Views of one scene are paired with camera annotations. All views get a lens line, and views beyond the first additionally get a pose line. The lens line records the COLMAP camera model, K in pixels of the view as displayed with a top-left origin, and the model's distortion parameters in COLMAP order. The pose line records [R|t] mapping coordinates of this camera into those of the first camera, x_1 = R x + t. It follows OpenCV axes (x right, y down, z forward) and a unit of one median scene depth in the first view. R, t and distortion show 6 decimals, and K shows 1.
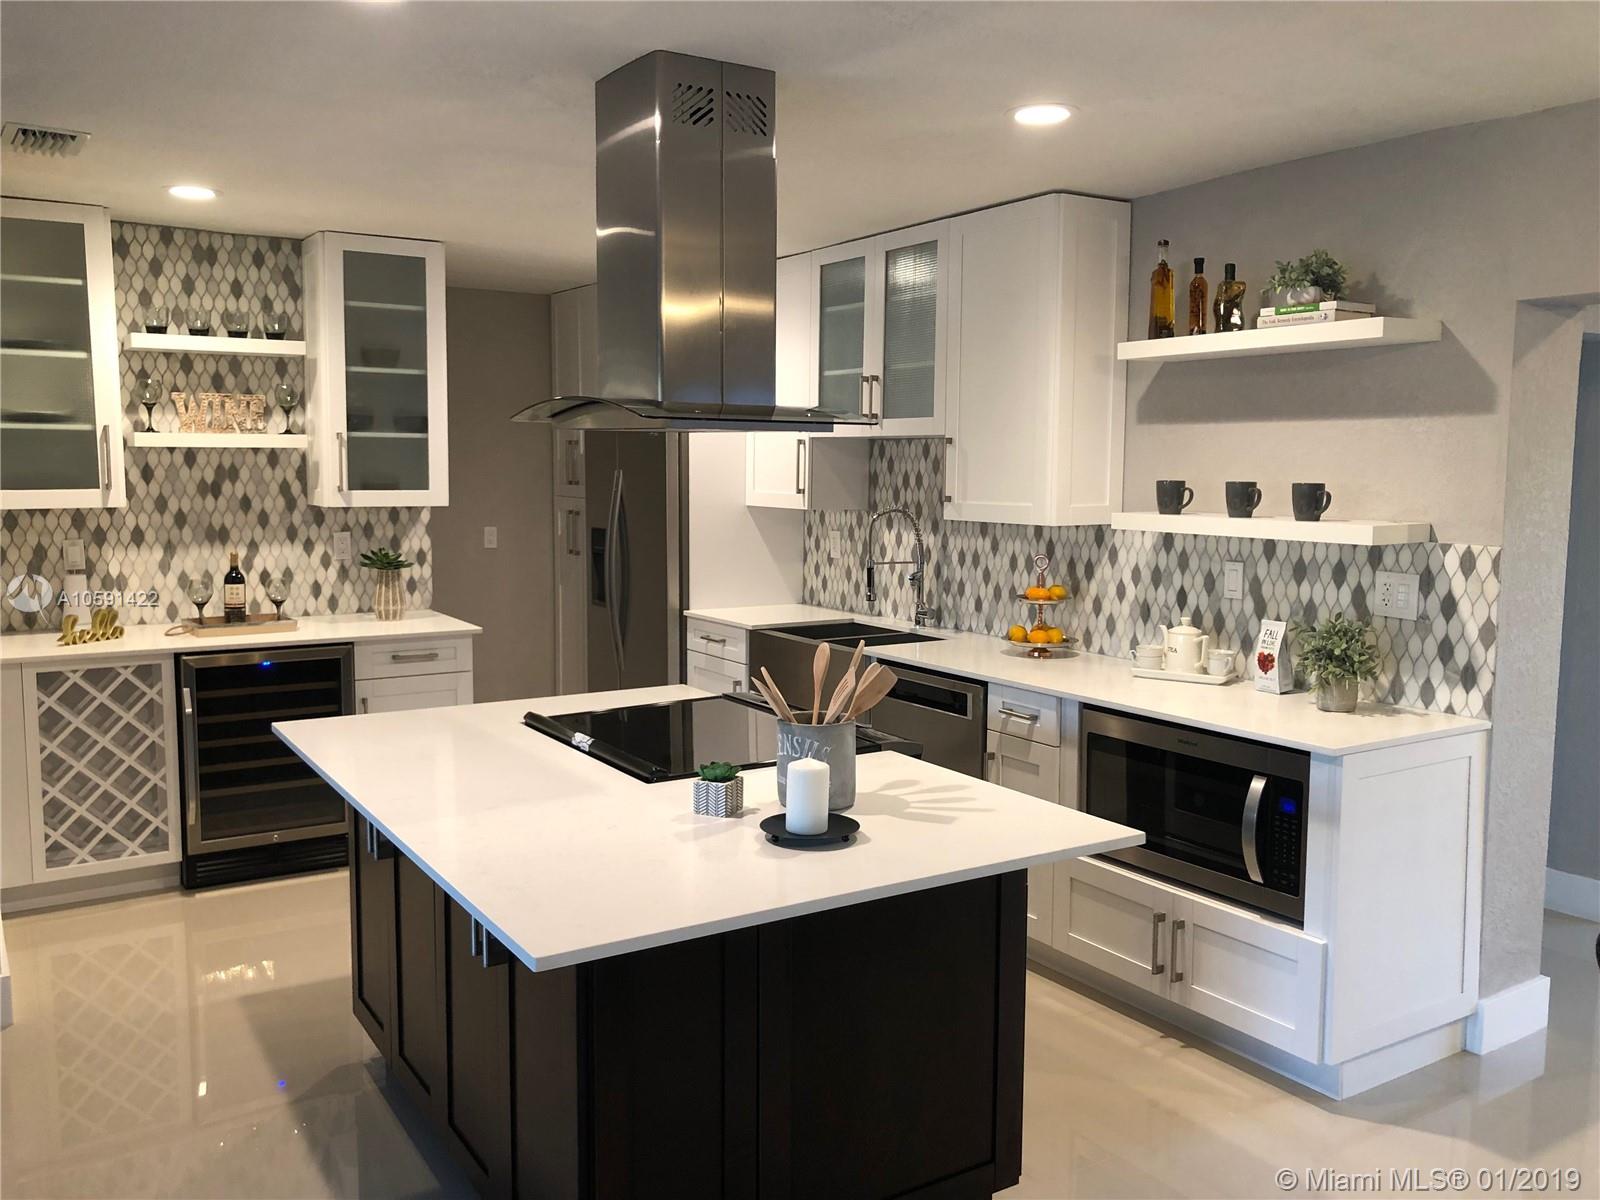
lens RADIAL K [[1311.0, 0, 801.3], [0, 1311.0, 587.1], [0, 0, 1]] dist [0.041531, -0.046351]
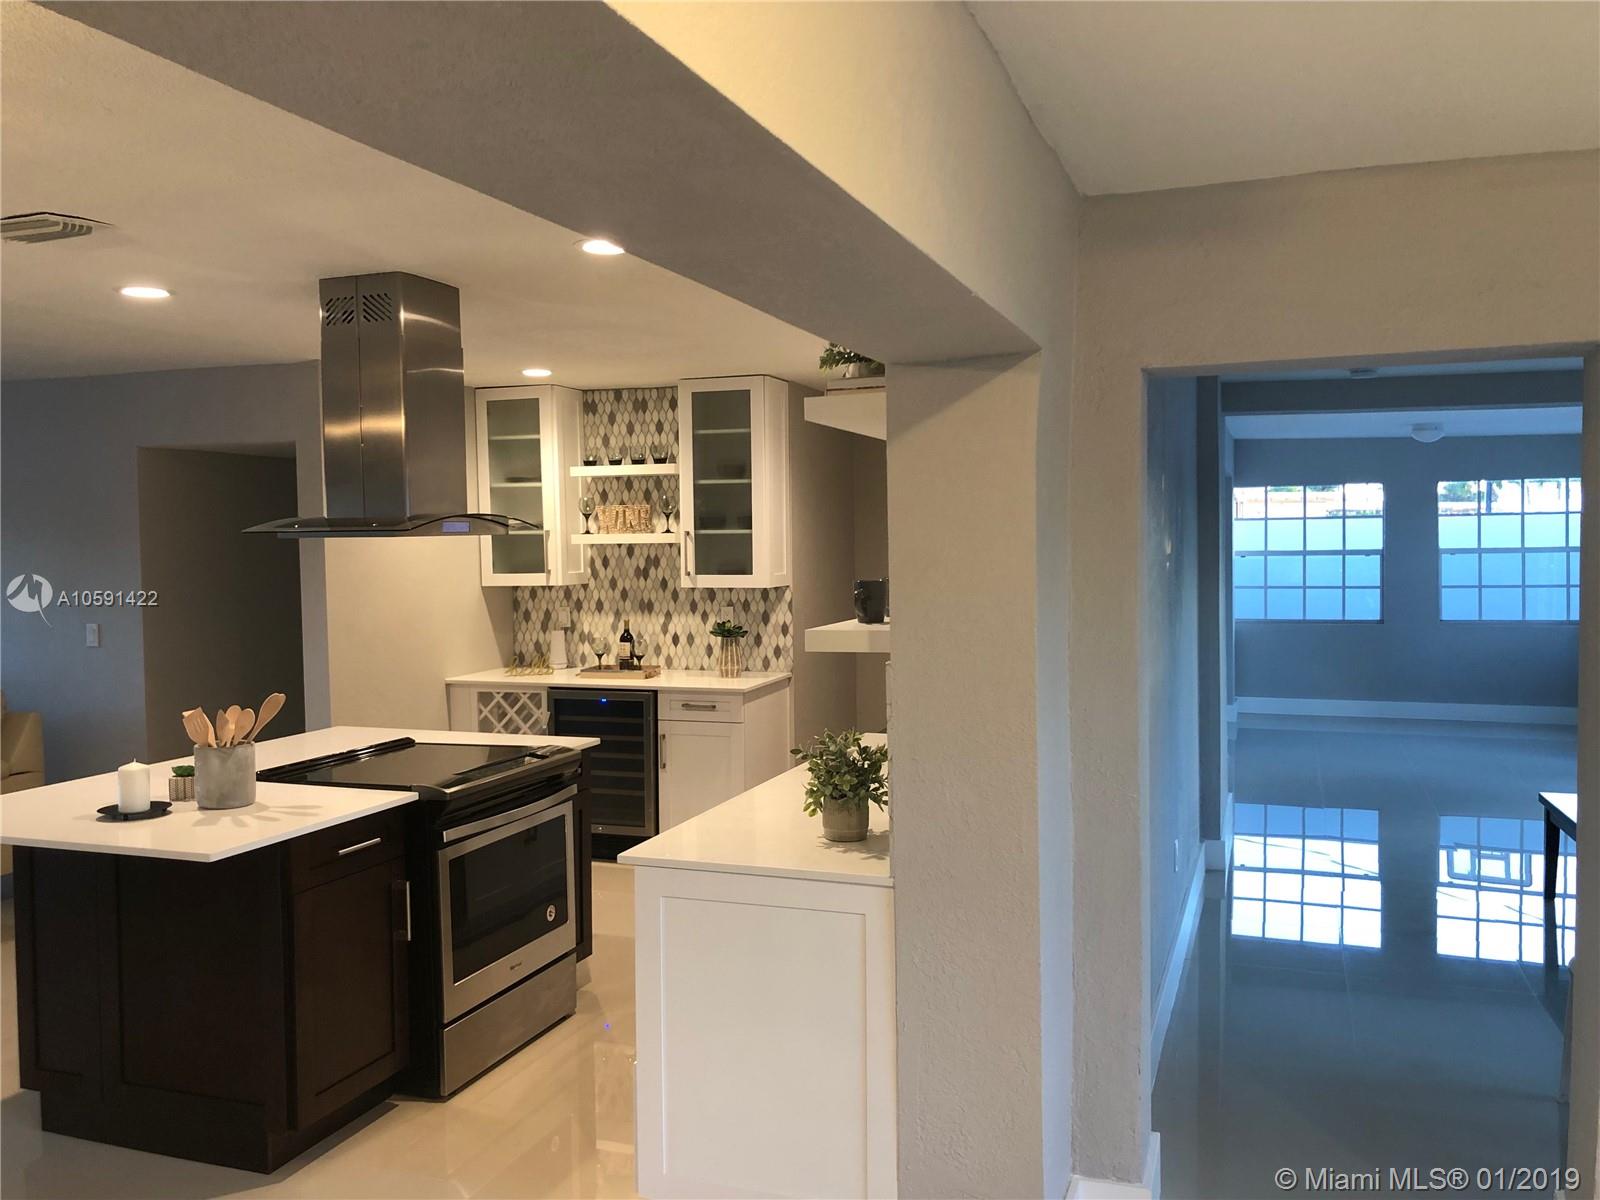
lens RADIAL K [[1311.0, 0, 831.7], [0, 1311.0, 607.7], [0, 0, 1]] dist [0.041531, -0.046351]
pose [[0.629652, 0.029044, -0.776335, 0.772885], [-0.059753, 0.998151, -0.011121, -0.036143], [0.774576, 0.053391, 0.630223, 0.301441]]
